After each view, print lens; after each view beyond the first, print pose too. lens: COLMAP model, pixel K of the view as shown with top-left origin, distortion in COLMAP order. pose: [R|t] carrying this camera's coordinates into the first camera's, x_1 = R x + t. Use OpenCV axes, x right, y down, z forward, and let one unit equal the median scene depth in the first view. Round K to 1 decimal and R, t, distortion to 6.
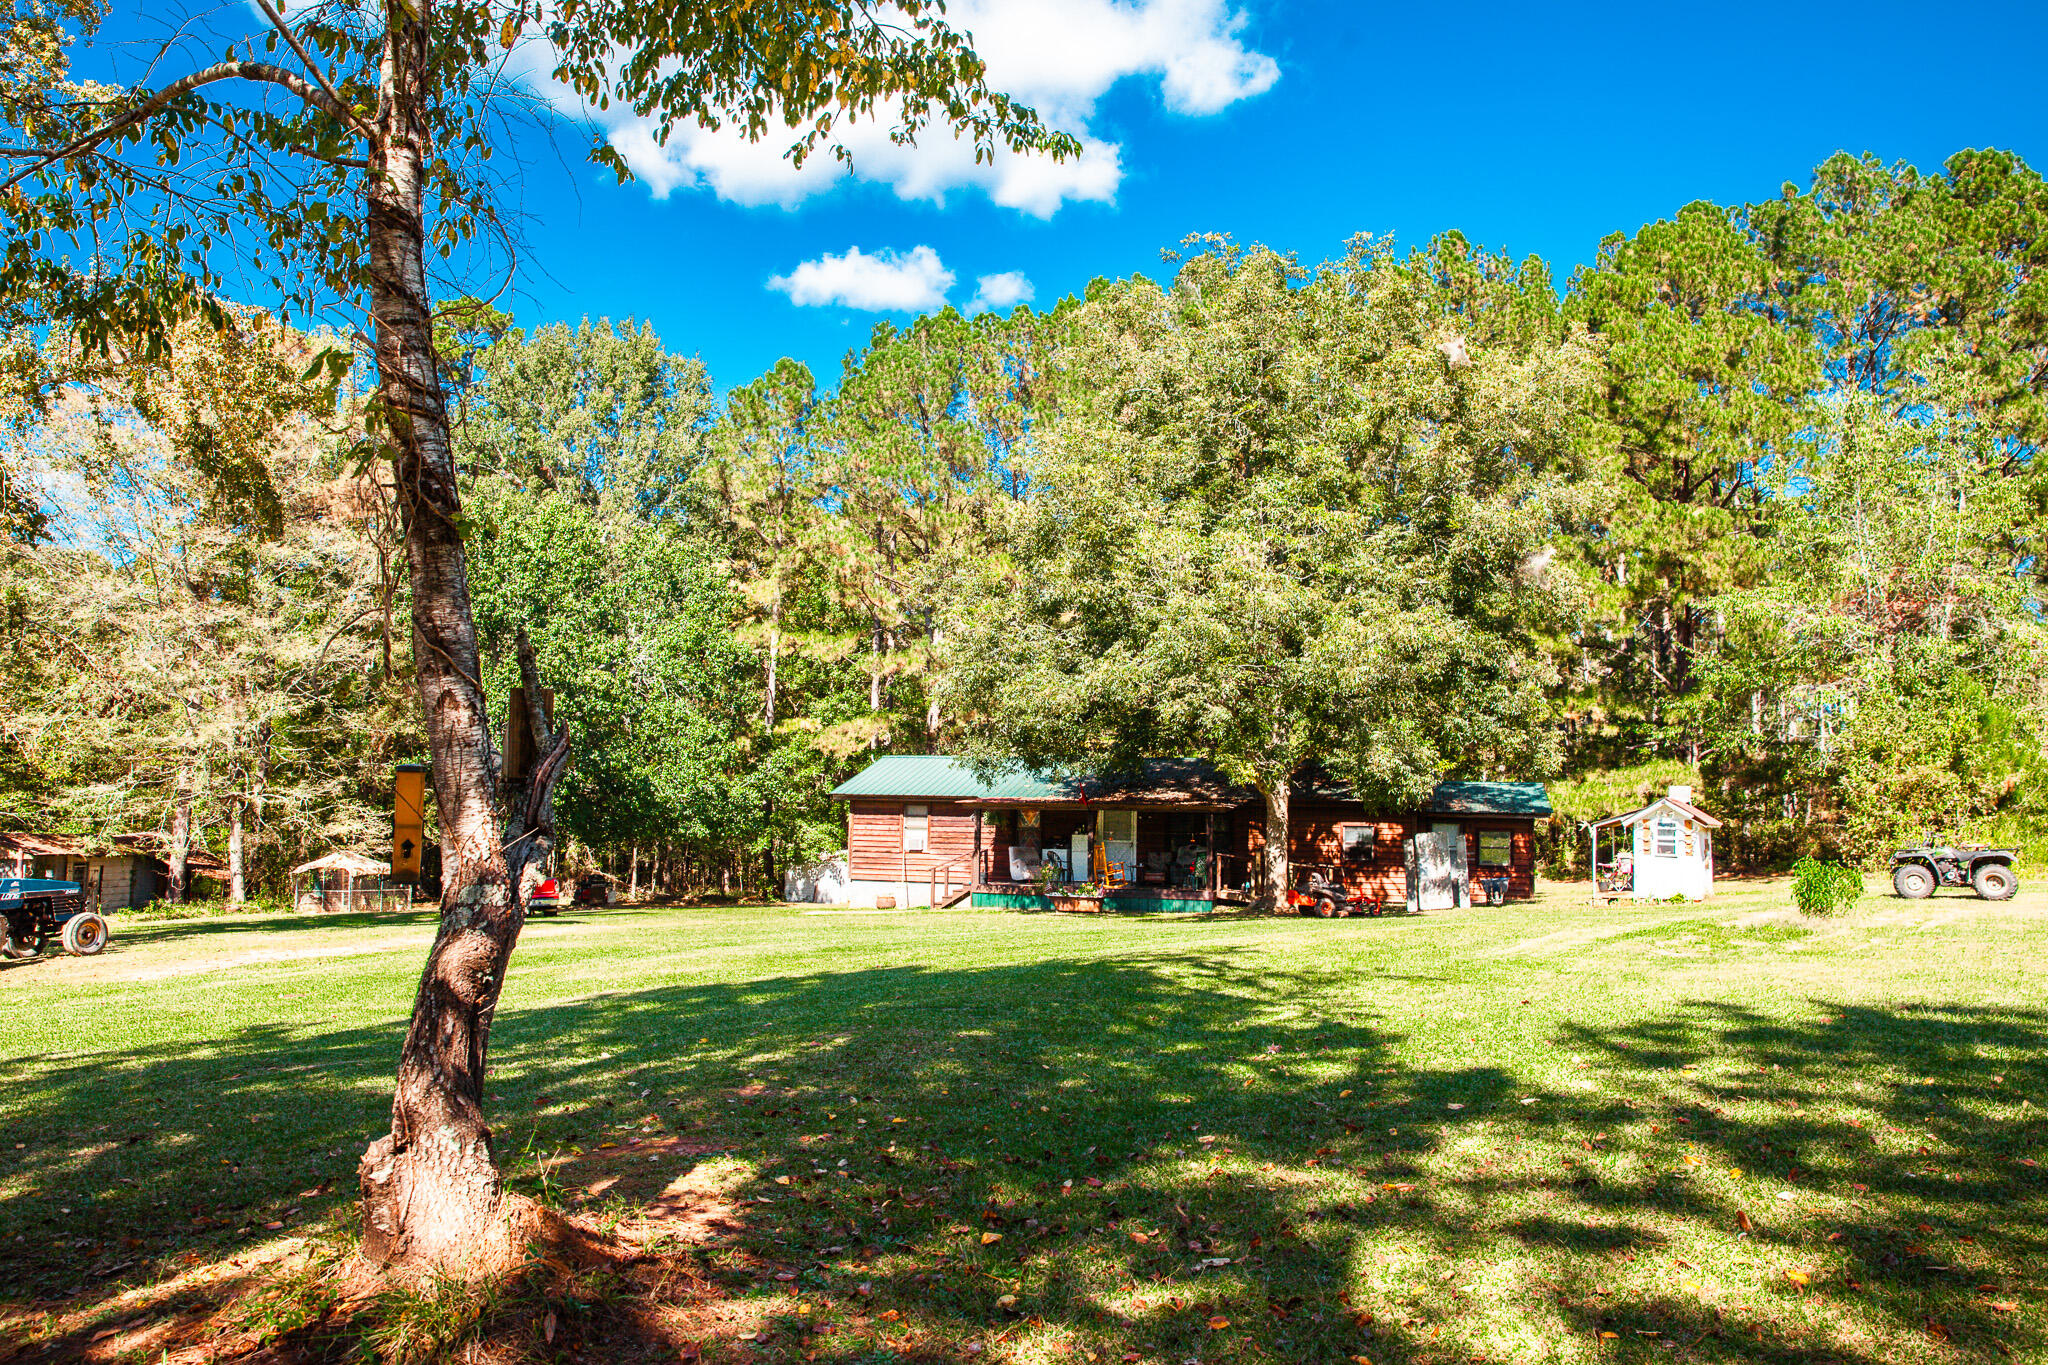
lens RADIAL K [[1442.0, 0, 1024.0], [0, 1442.0, 682.5], [0, 0, 1]] dist [-0.048702, 0.001059]
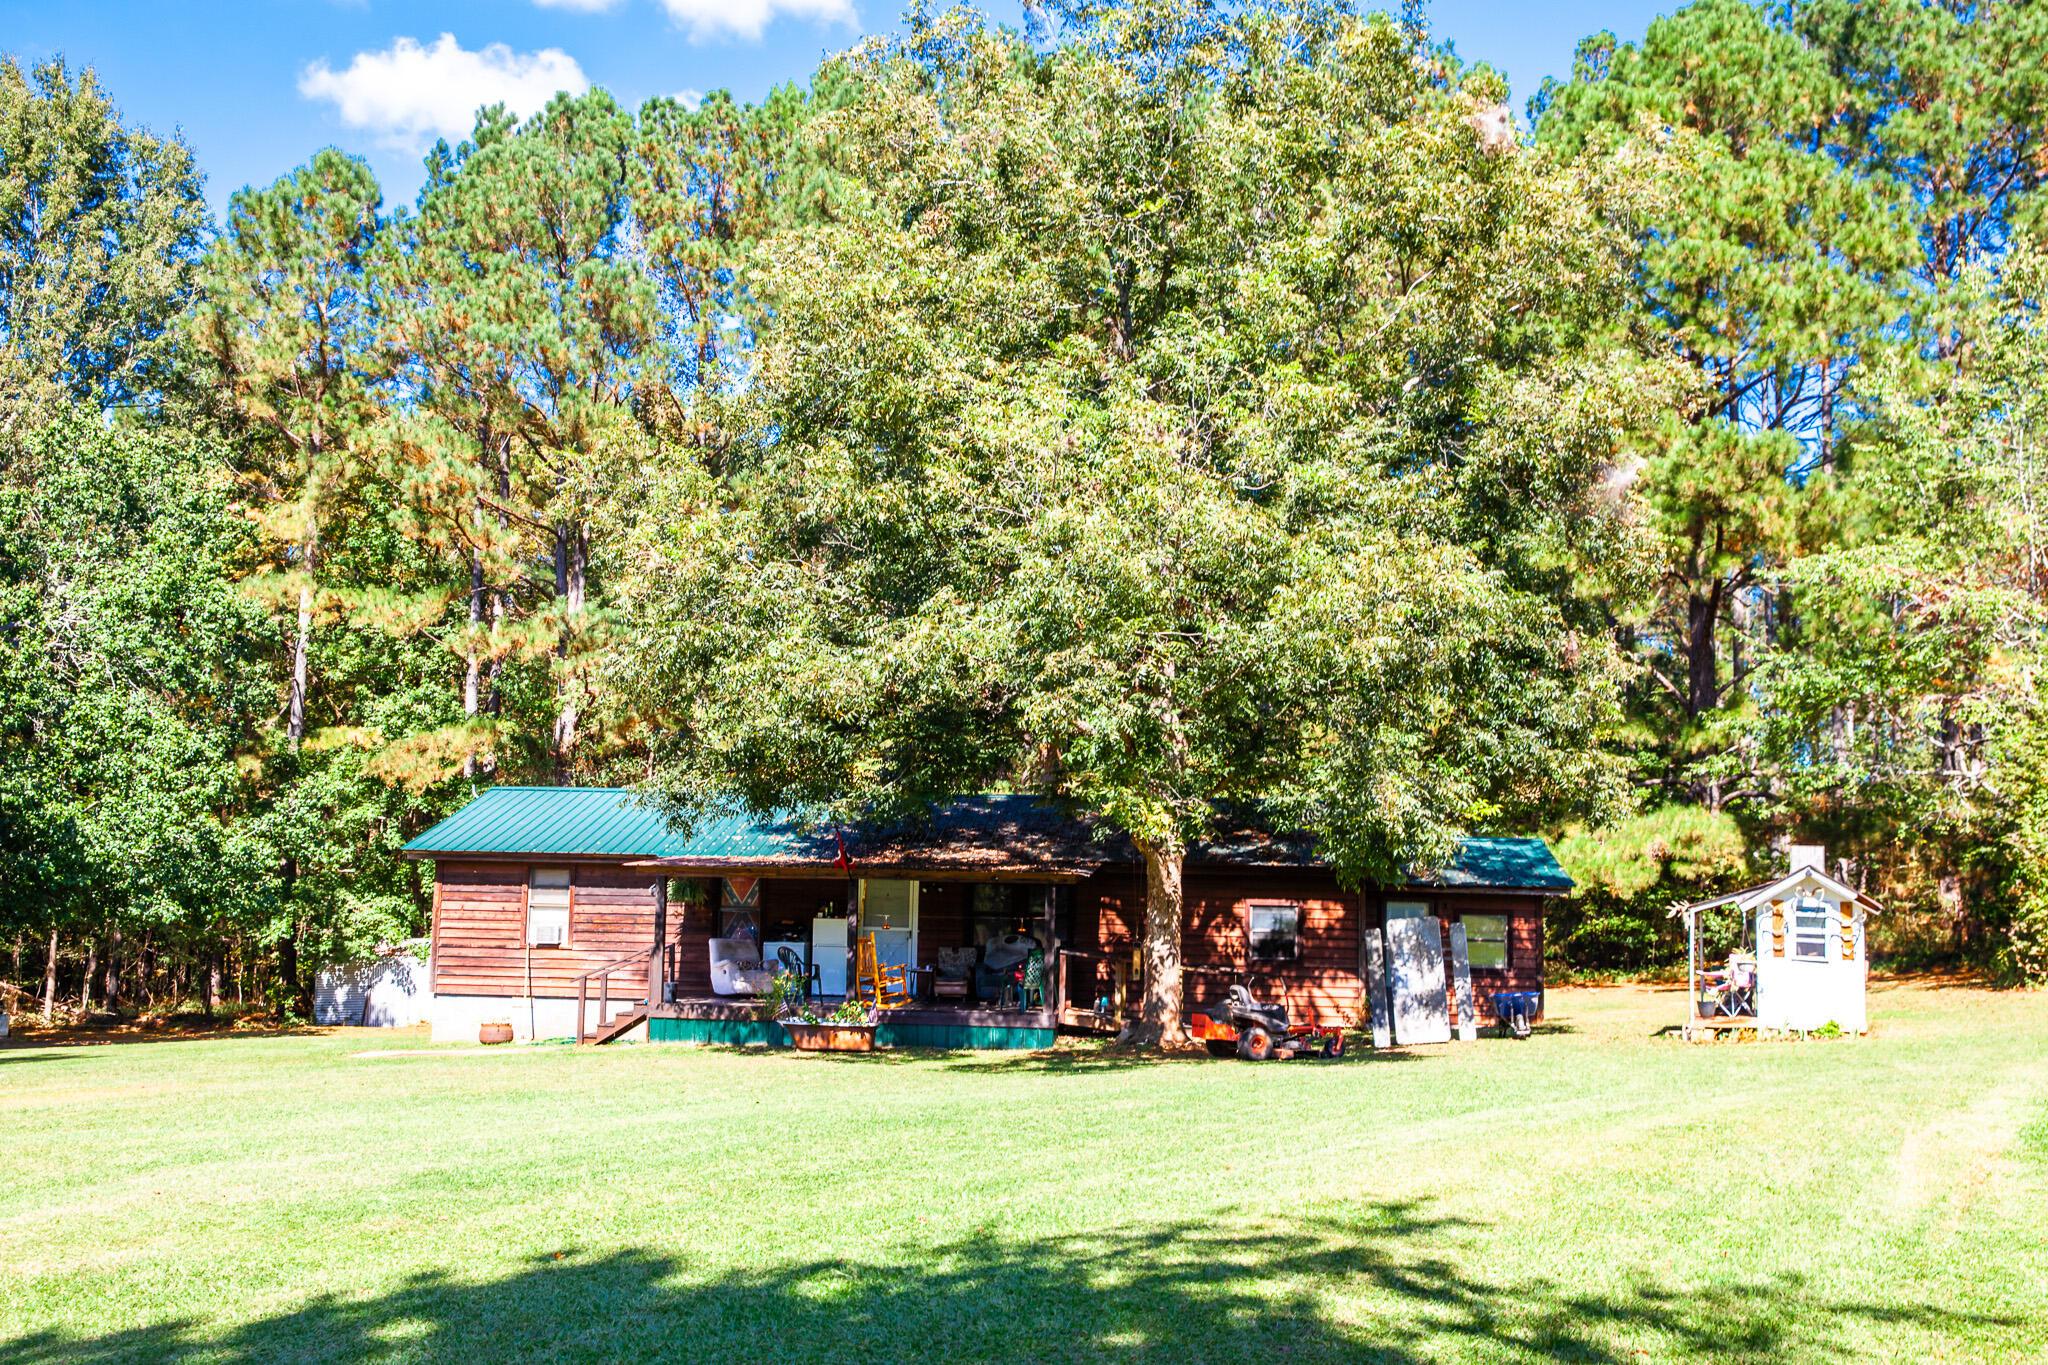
lens RADIAL K [[2004.1, 0, 1024.0], [0, 2004.1, 682.5], [0, 0, 1]] dist [-0.008790, 0.133527]
pose [[0.984714, 0.018810, 0.173161, -0.023370], [-0.017918, 0.999817, -0.006714, 0.008204], [-0.173256, 0.003509, 0.984871, 0.124533]]
